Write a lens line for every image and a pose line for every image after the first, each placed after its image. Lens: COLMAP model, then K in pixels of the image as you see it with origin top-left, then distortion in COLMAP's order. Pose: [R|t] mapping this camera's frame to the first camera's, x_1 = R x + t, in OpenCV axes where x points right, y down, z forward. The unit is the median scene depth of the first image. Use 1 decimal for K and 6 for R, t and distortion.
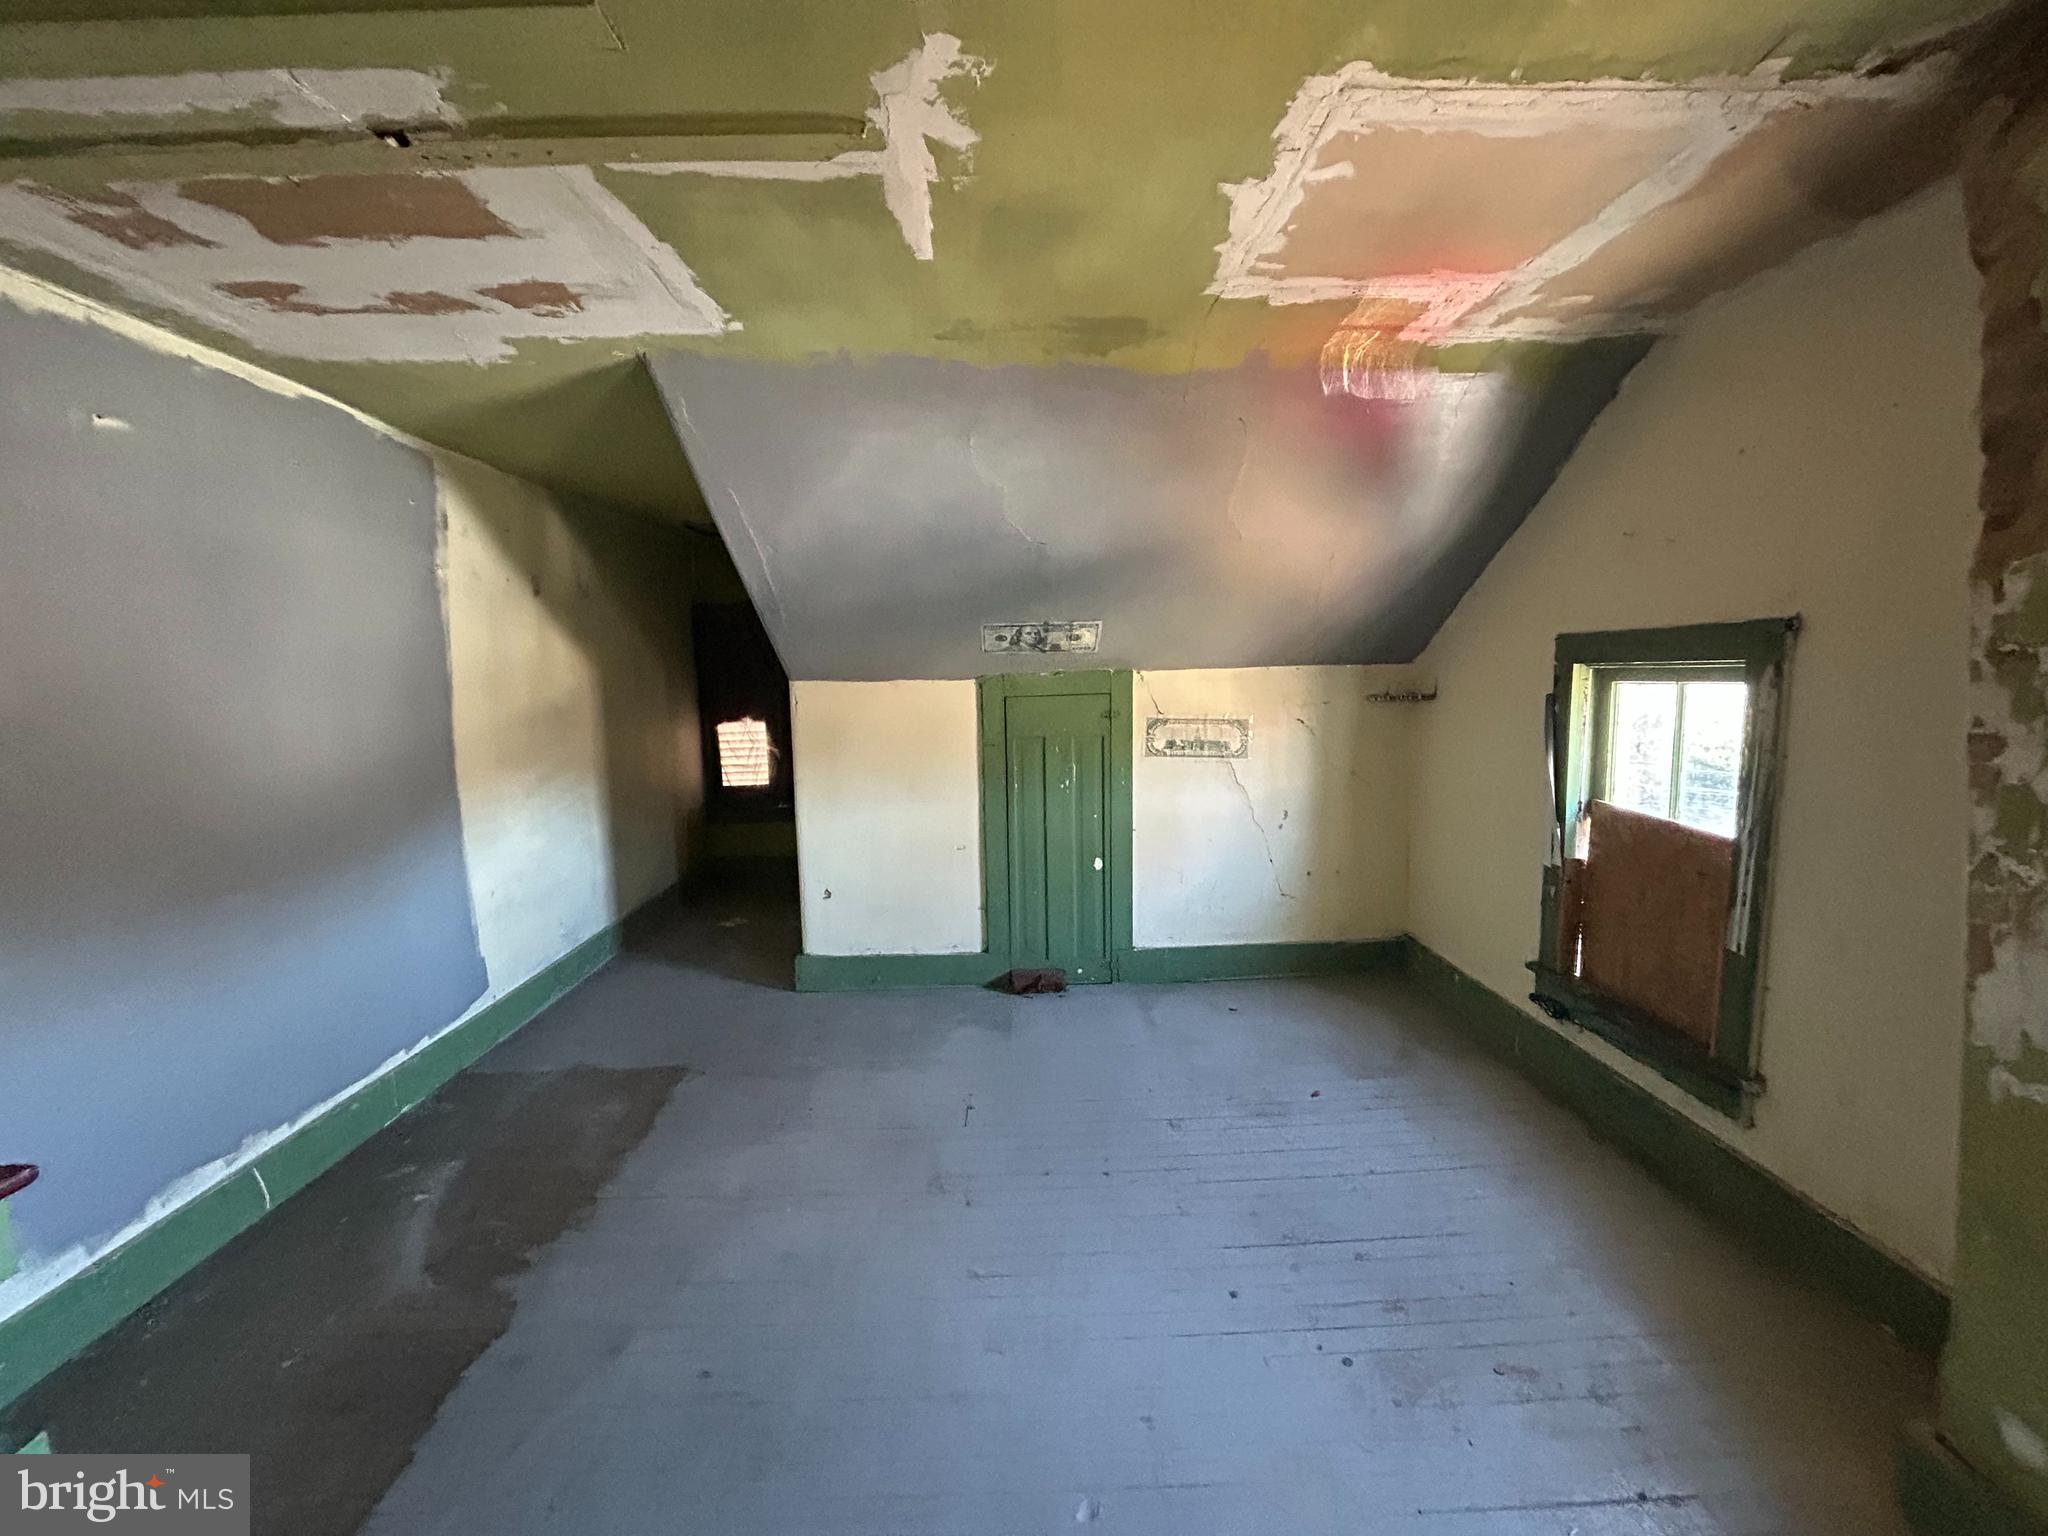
lens RADIAL K [[821.7, 0, 1026.5], [0, 821.7, 765.1], [0, 0, 1]] dist [-0.002871, -0.000315]
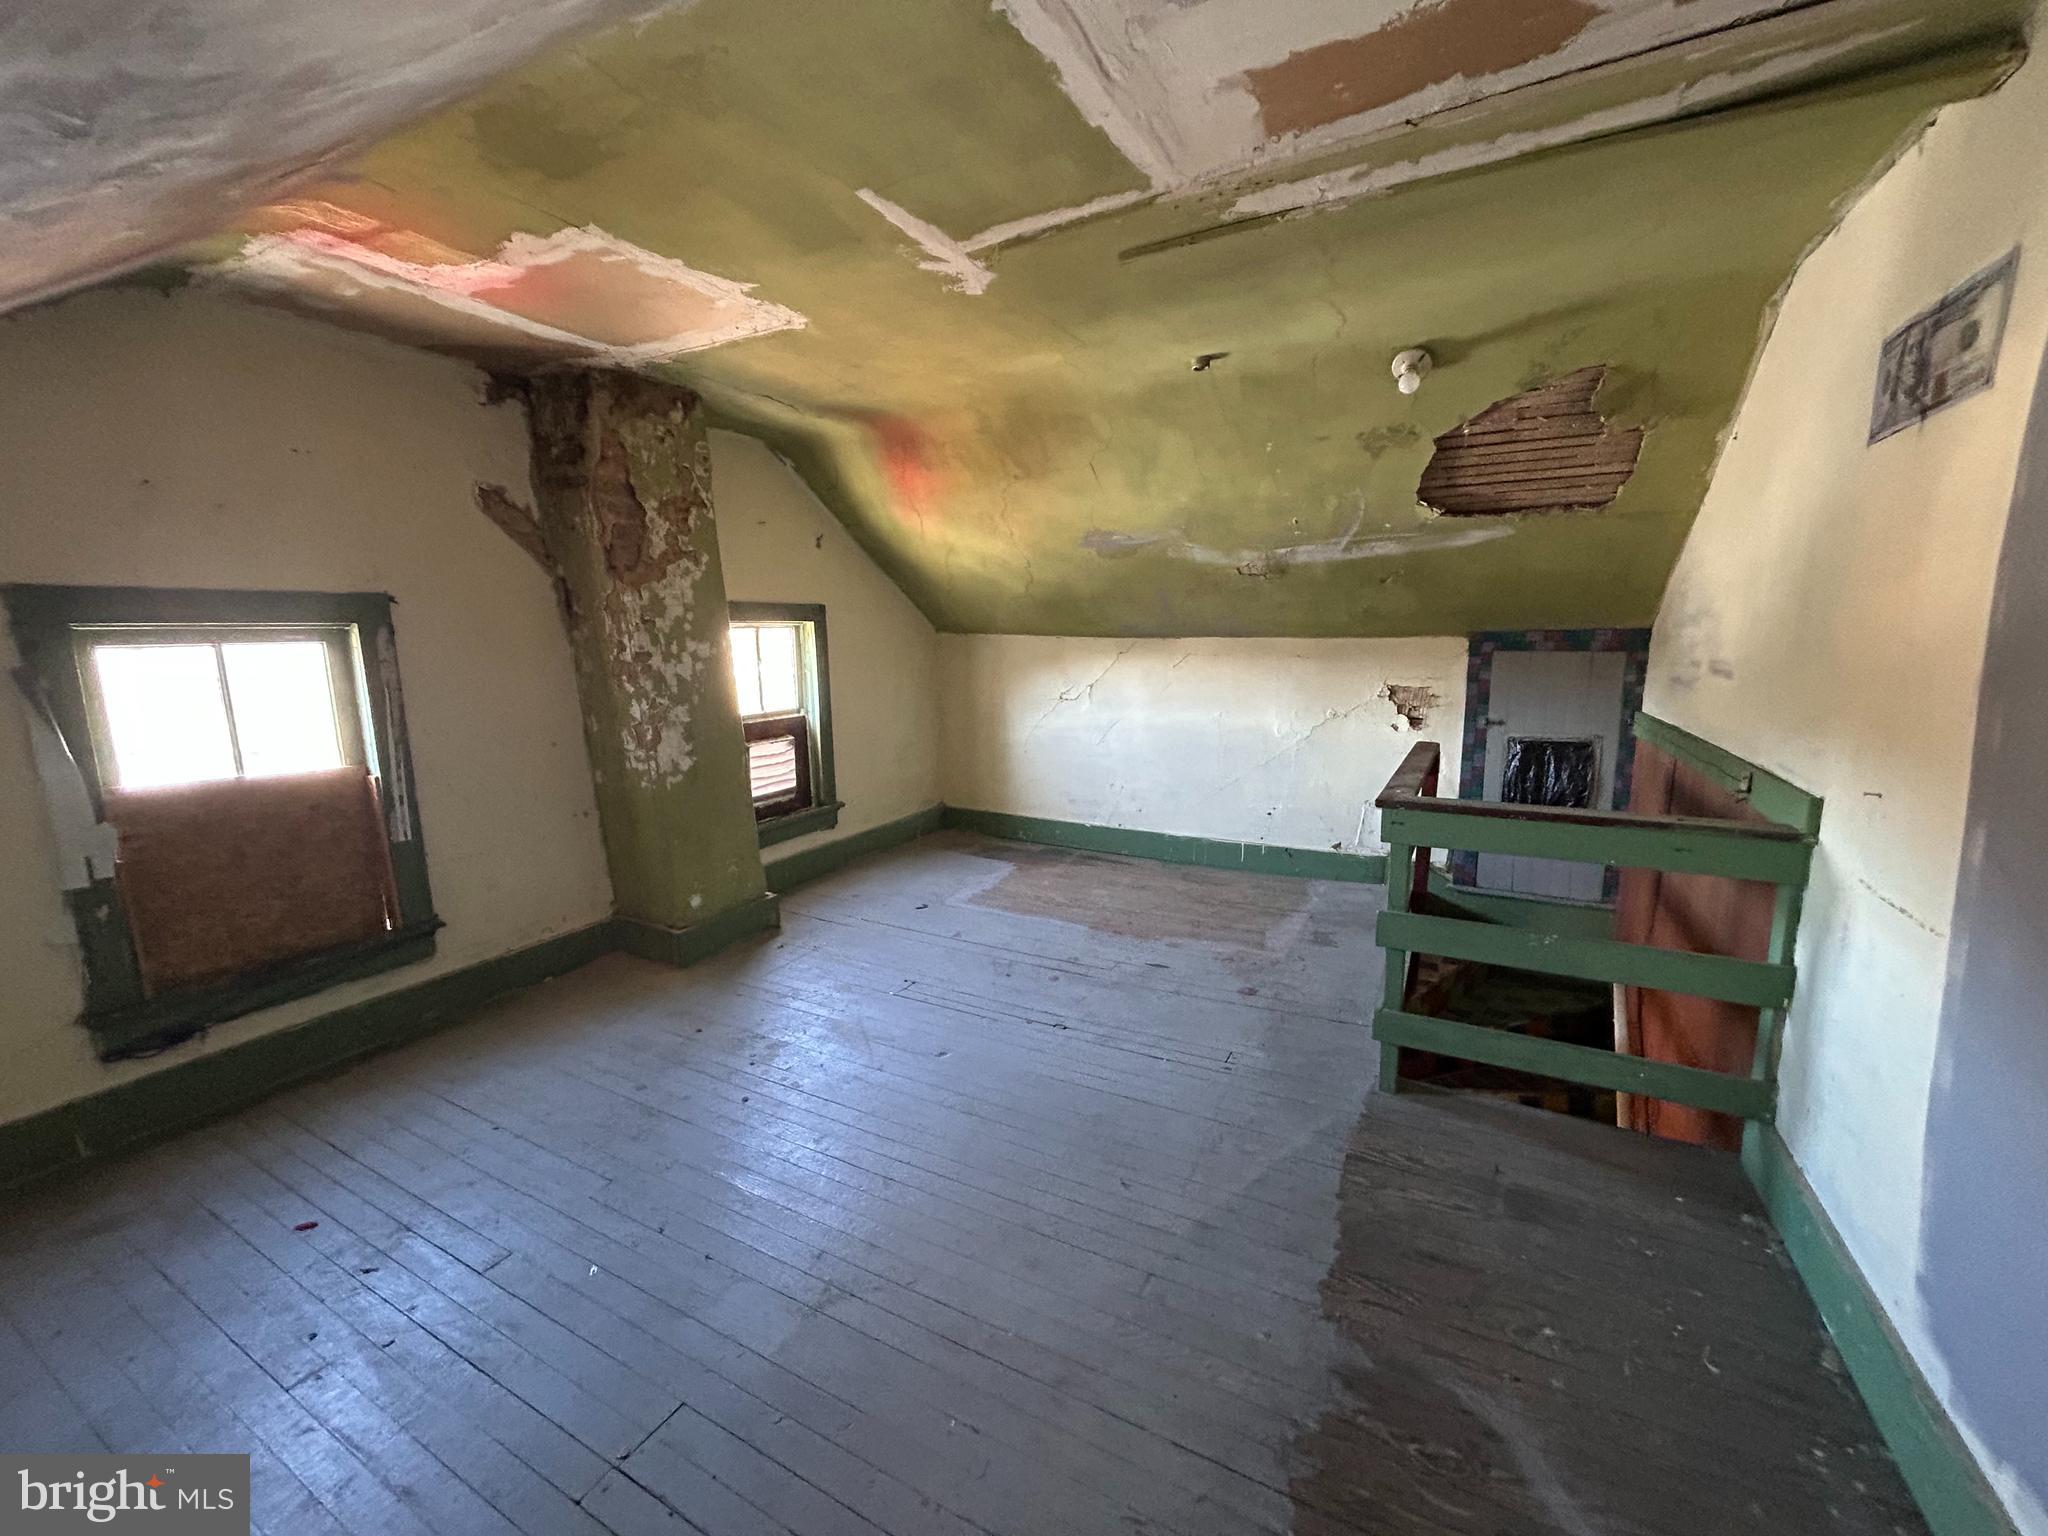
lens RADIAL K [[821.7, 0, 1021.3], [0, 821.7, 769.3], [0, 0, 1]] dist [-0.002871, -0.000315]
pose [[-0.864841, -0.048584, 0.499689, -0.802957], [0.089385, 0.964503, 0.248482, -0.151922], [-0.494024, 0.259563, -0.829799, 1.850042]]
